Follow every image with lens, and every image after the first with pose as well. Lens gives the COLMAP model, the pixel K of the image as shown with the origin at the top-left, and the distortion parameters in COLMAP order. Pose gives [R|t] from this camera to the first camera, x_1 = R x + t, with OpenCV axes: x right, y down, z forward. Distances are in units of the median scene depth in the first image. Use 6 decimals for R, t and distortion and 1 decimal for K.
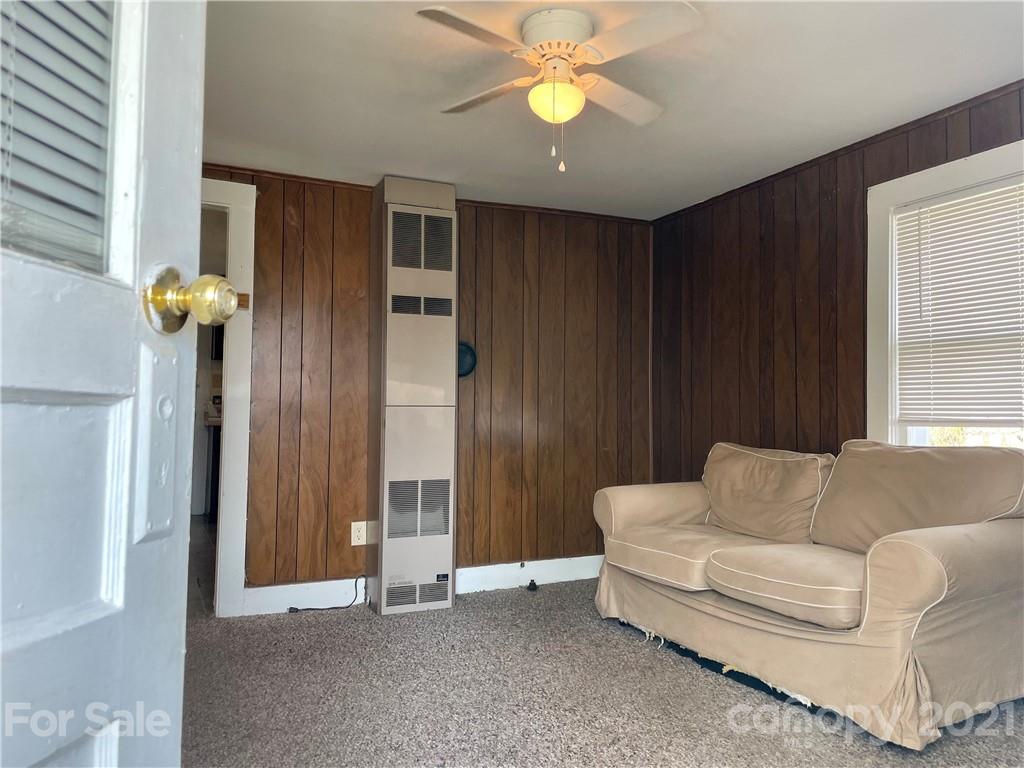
lens RADIAL K [[776.1, 0, 522.3], [0, 776.1, 371.6], [0, 0, 1]] dist [0.074443, -0.085756]
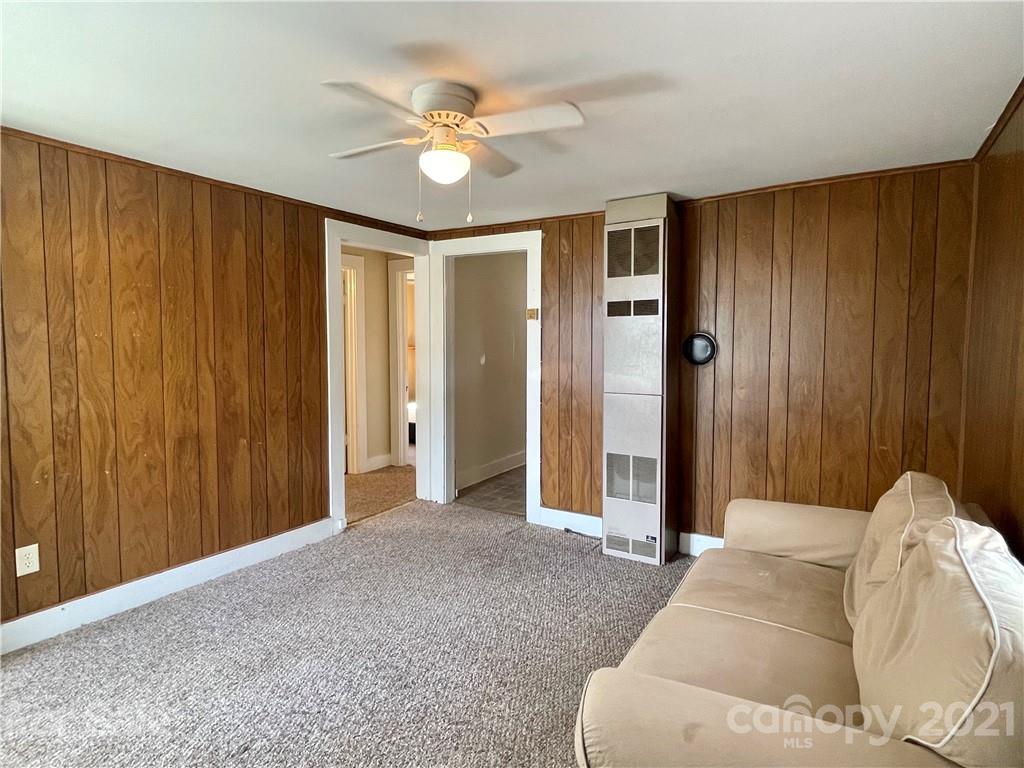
lens RADIAL K [[568.7, 0, 506.3], [0, 568.7, 376.4], [0, 0, 1]] dist [0.002886, -0.005877]
pose [[0.525874, 0.047163, -0.849254, 0.516338], [0.056505, 0.994319, 0.090208, -0.073159], [0.848683, -0.095426, 0.520222, 0.399566]]
